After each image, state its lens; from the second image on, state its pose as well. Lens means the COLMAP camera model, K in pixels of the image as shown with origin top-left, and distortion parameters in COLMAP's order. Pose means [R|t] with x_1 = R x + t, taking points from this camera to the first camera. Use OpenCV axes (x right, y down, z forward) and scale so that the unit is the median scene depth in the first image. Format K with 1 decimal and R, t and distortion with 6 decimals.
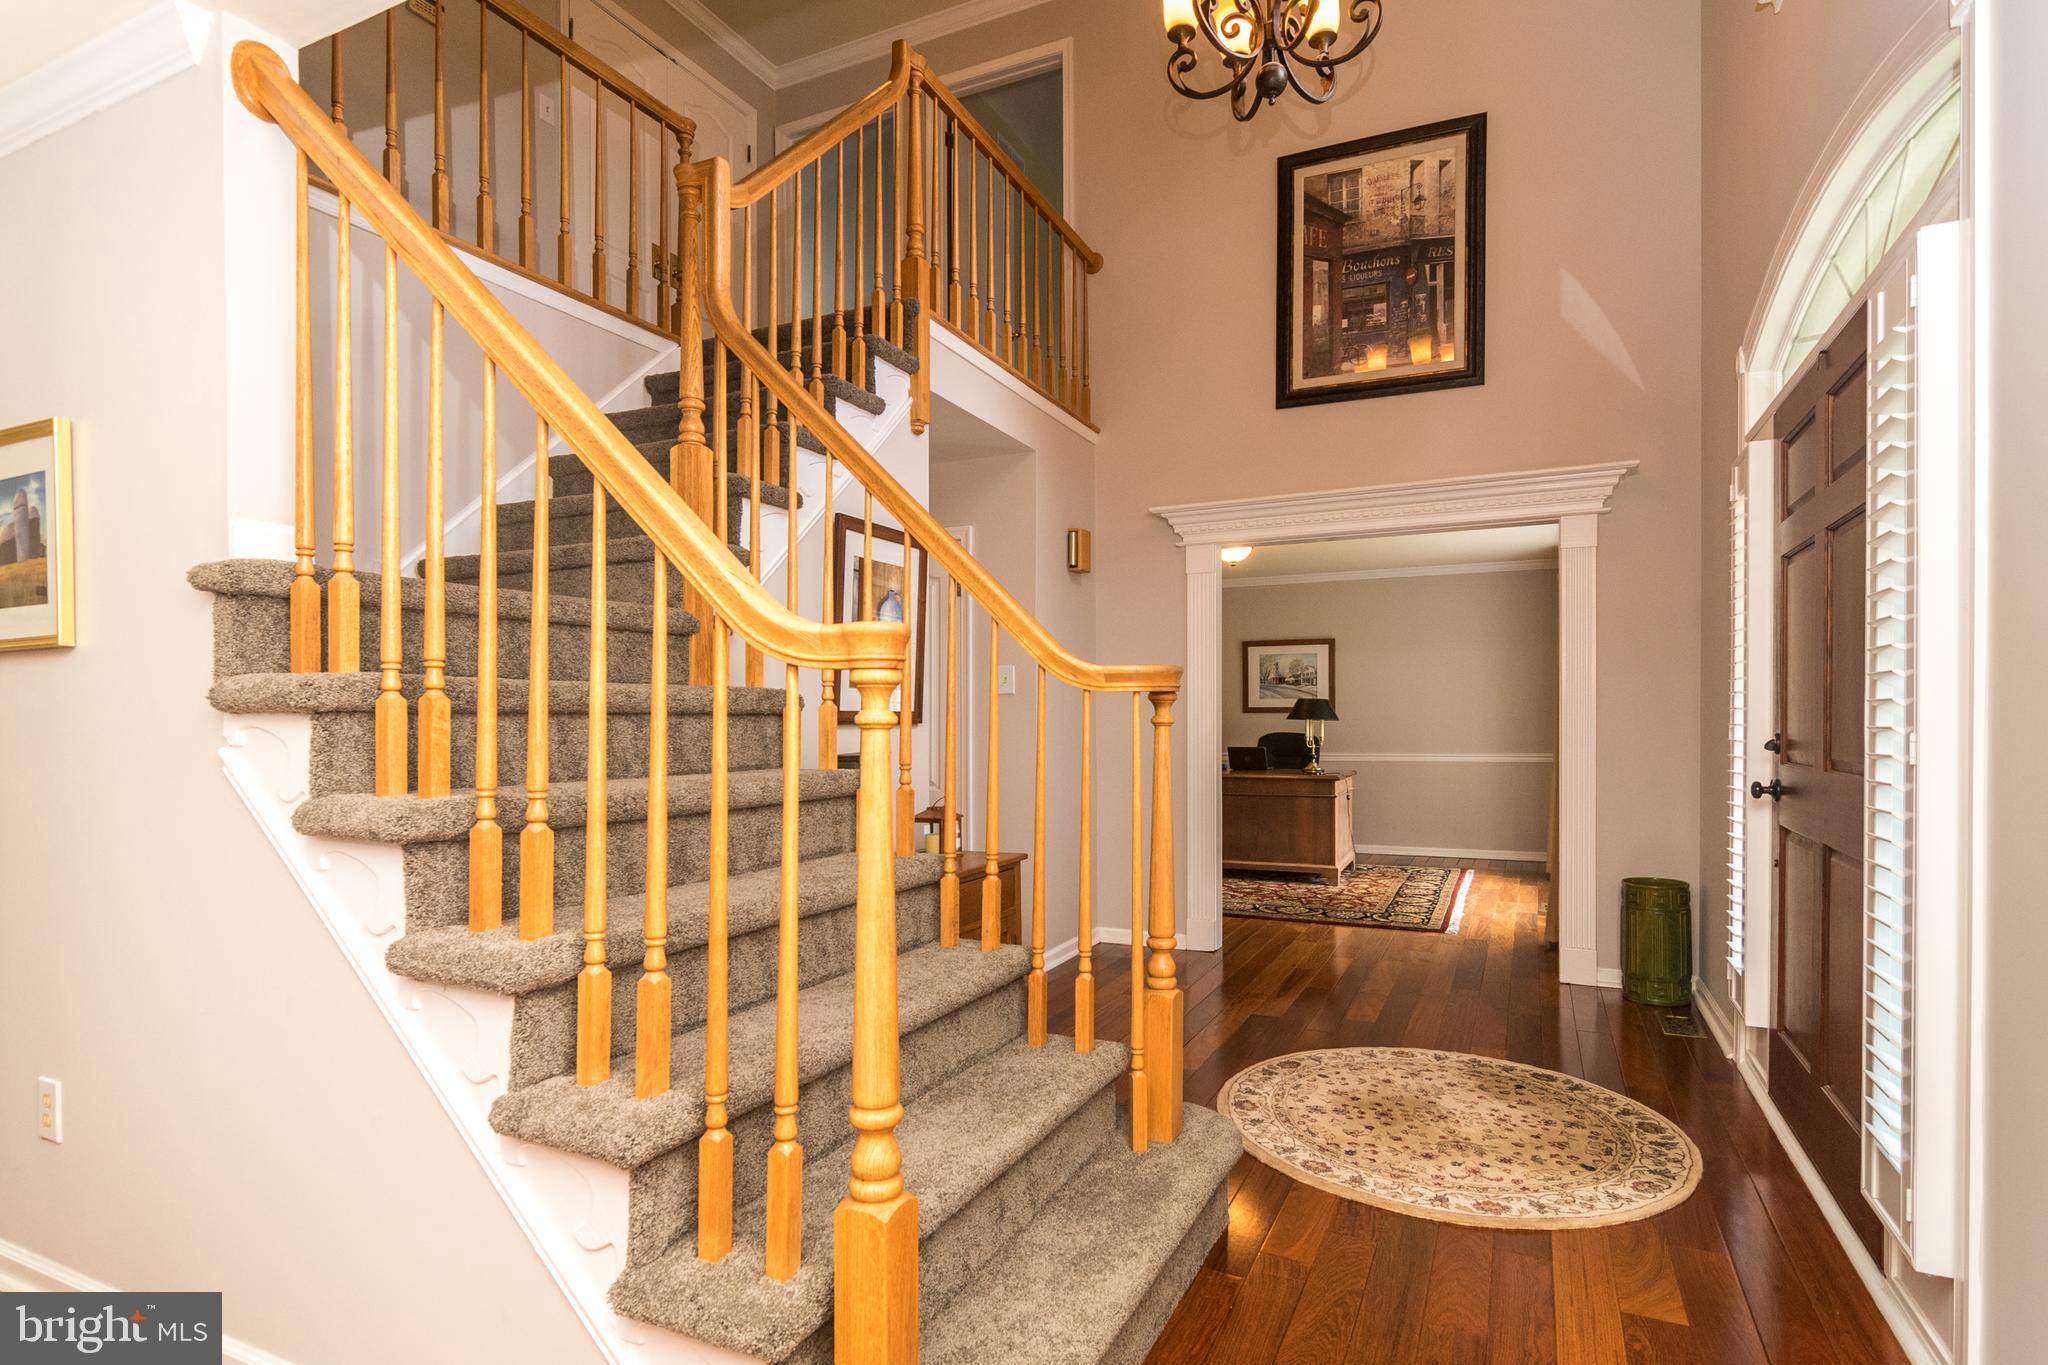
lens RADIAL K [[1007.6, 0, 973.7], [0, 1007.6, 722.7], [0, 0, 1]] dist [-0.006020, 0.006341]
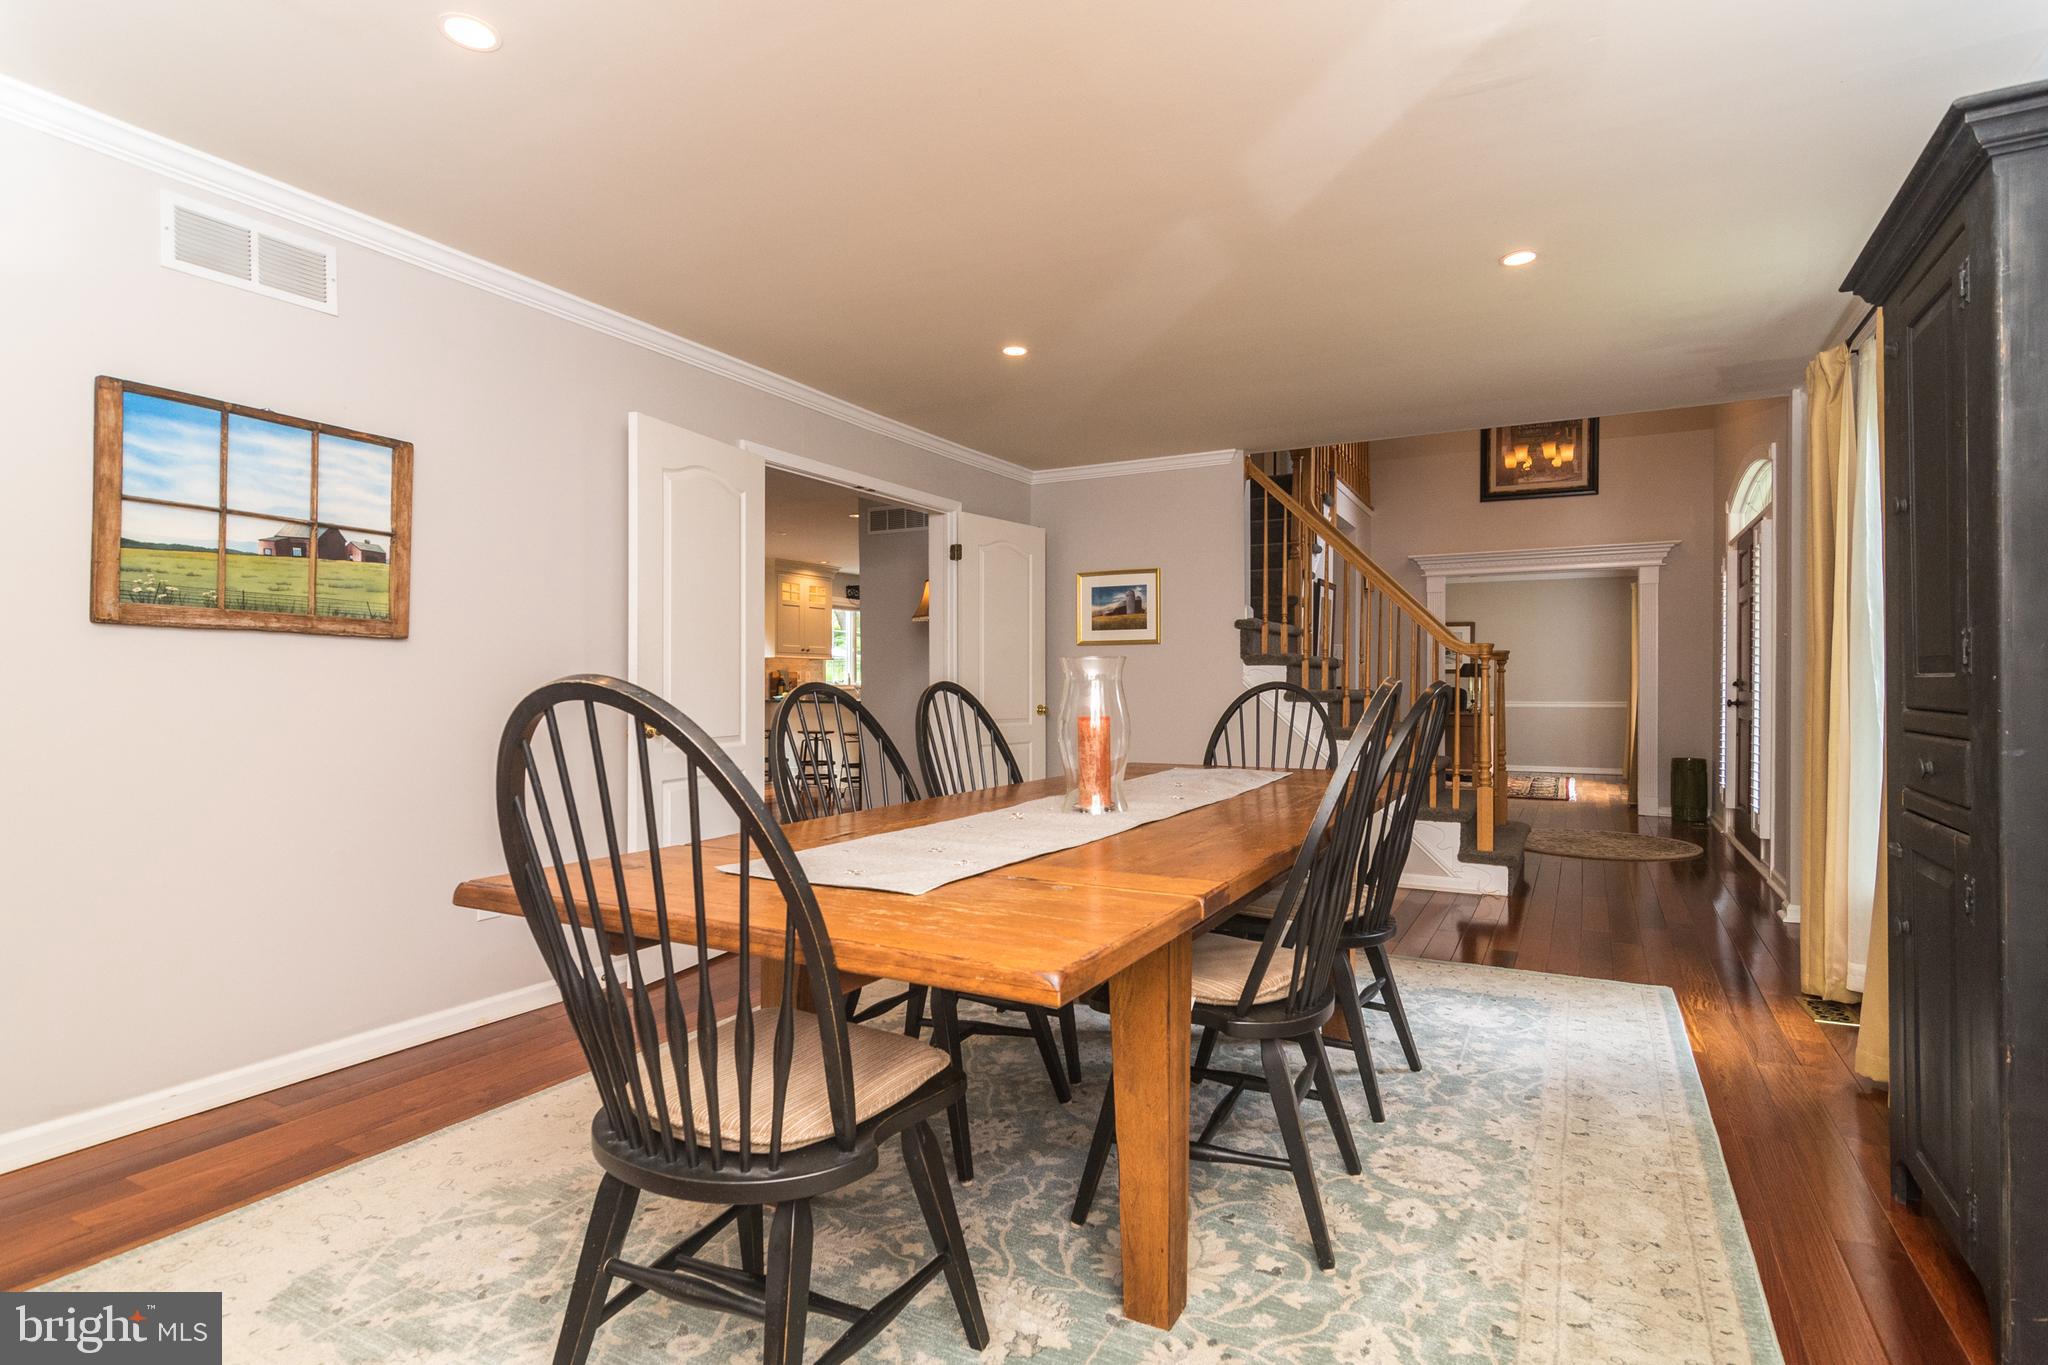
lens RADIAL K [[1007.6, 0, 1032.3], [0, 1007.6, 684.0], [0, 0, 1]] dist [-0.006020, 0.006341]
pose [[0.999990, 0.003317, 0.003162, -0.582099], [-0.003305, 0.999987, -0.003778, 0.026397], [-0.003174, 0.003767, 0.999988, -0.916695]]
